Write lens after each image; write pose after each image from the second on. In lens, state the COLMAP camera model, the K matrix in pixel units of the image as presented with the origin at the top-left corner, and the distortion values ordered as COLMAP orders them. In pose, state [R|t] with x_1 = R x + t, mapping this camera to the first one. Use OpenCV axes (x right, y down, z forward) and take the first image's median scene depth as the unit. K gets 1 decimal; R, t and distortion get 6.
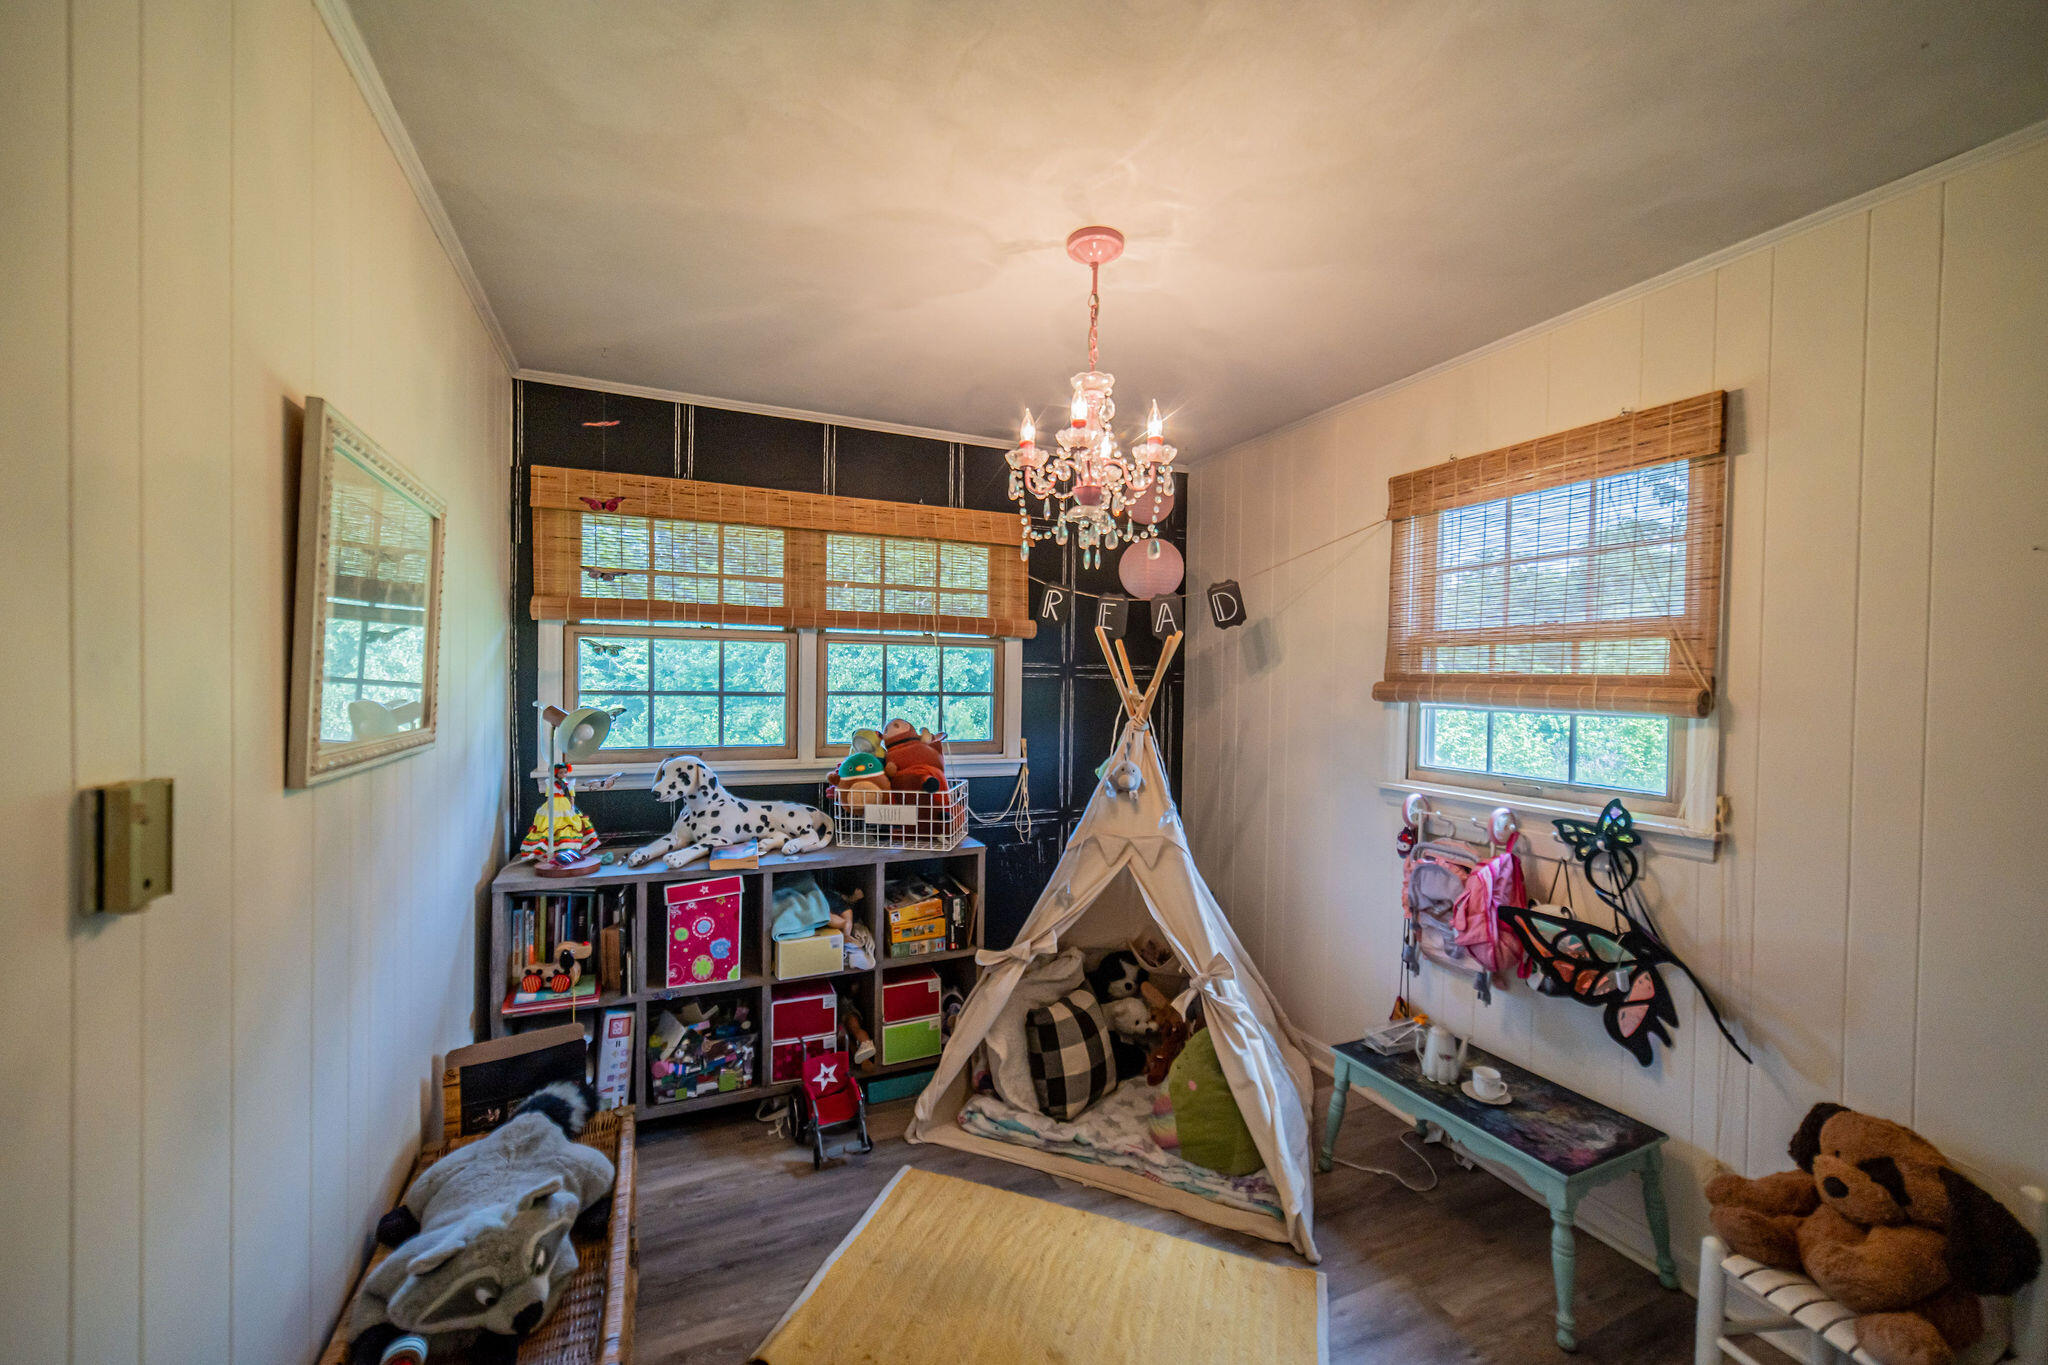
lens RADIAL K [[805.5, 0, 1022.7], [0, 805.5, 688.1], [0, 0, 1]] dist [-0.002770, 0.002612]
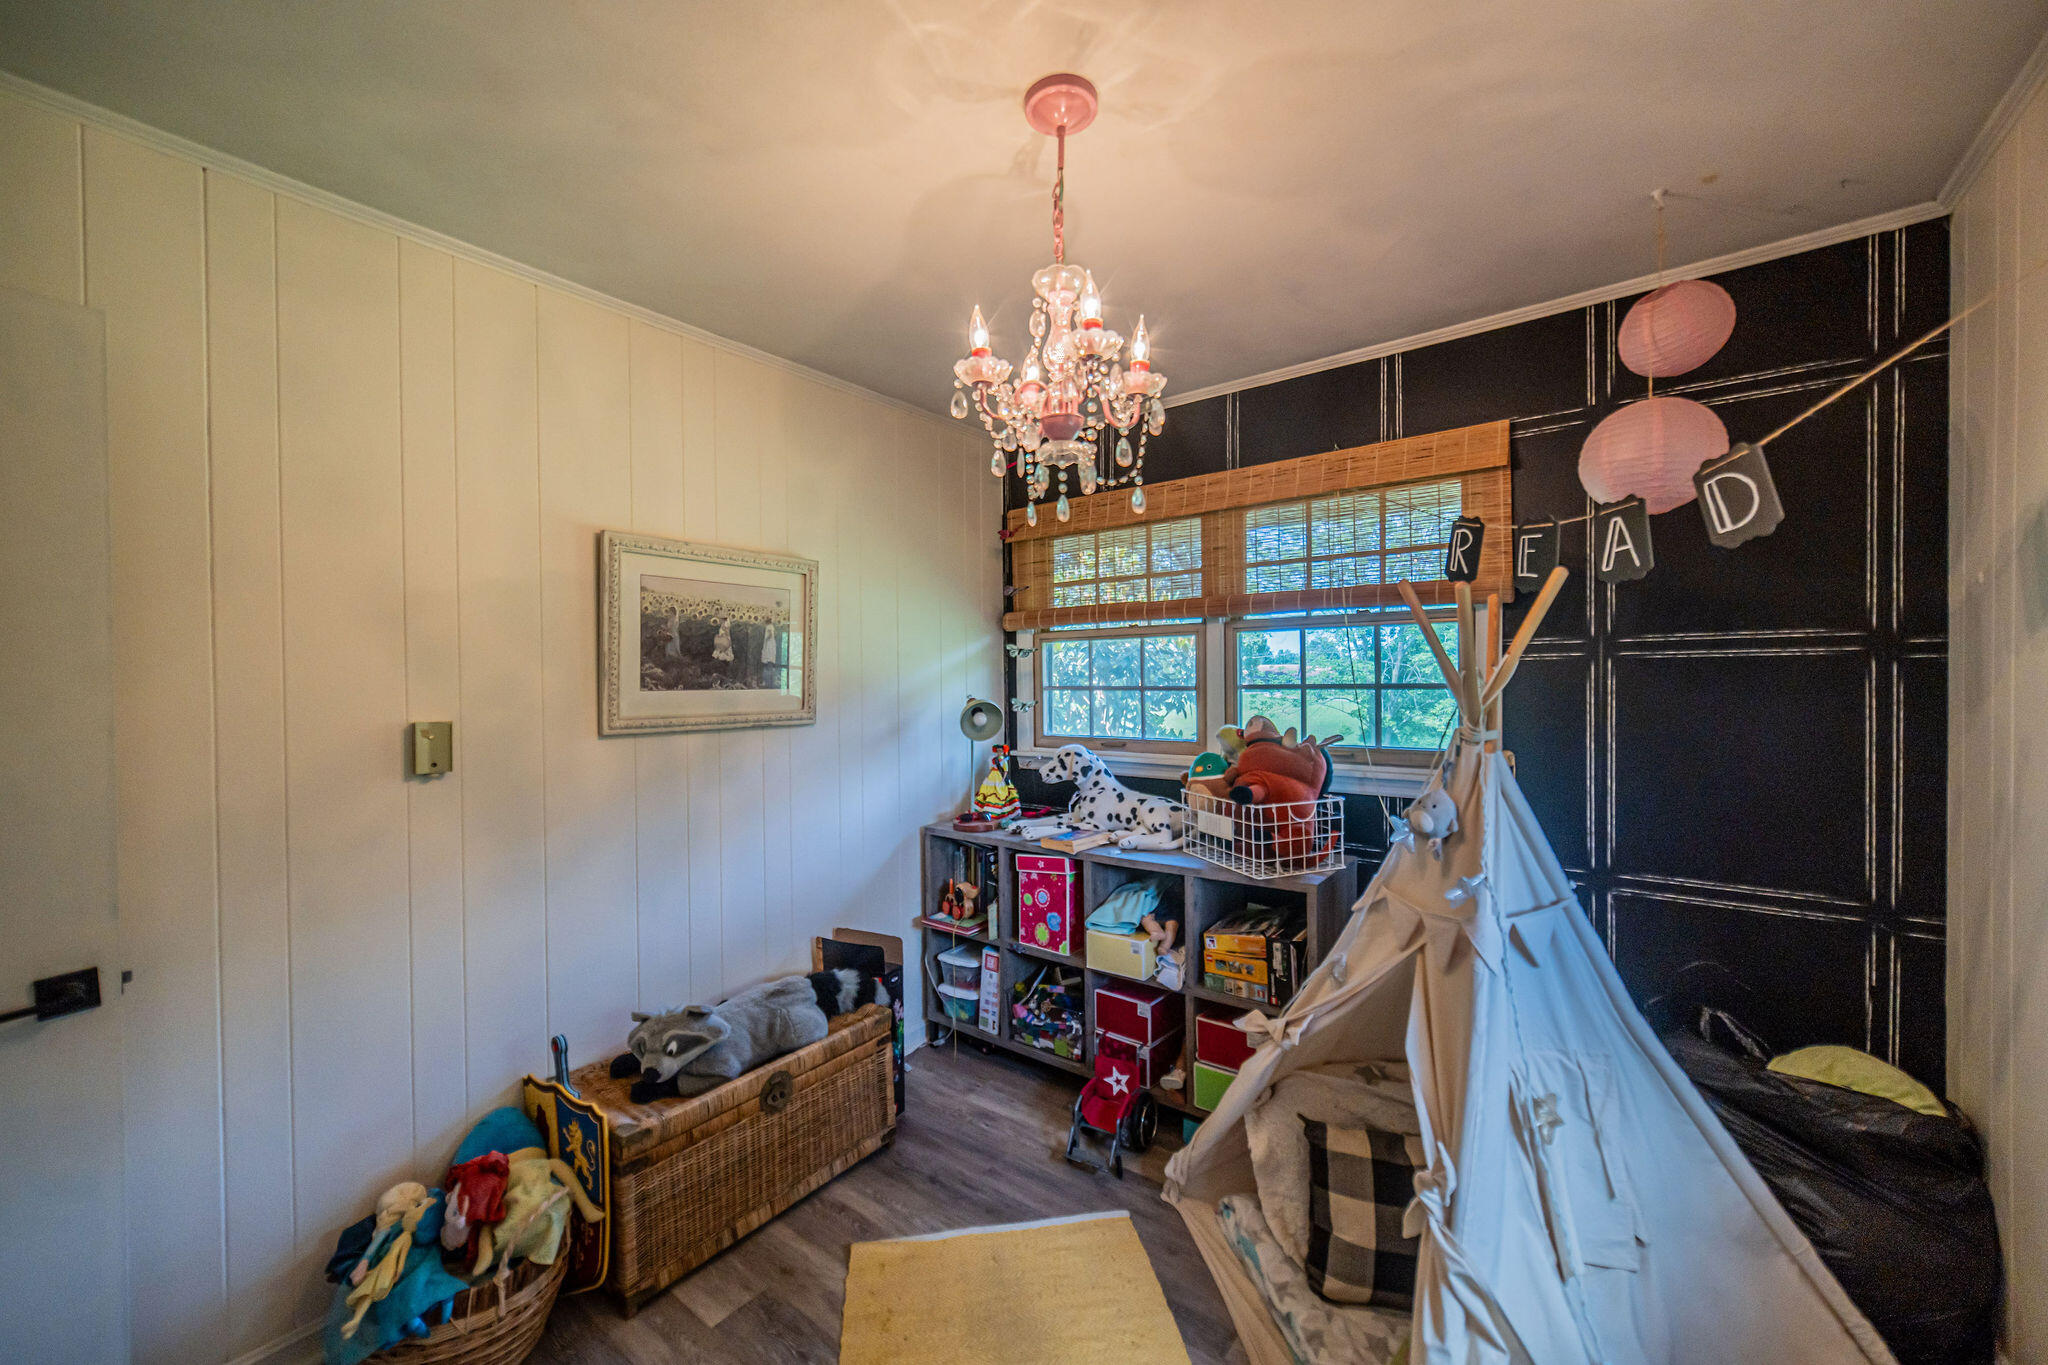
lens RADIAL K [[805.5, 0, 1021.6], [0, 805.5, 686.5], [0, 0, 1]] dist [-0.002770, 0.002612]
pose [[0.459091, -0.010703, -0.888325, 0.529838], [0.008444, 0.999935, -0.007684, 0.012579], [0.888349, -0.003973, 0.459152, 0.425419]]
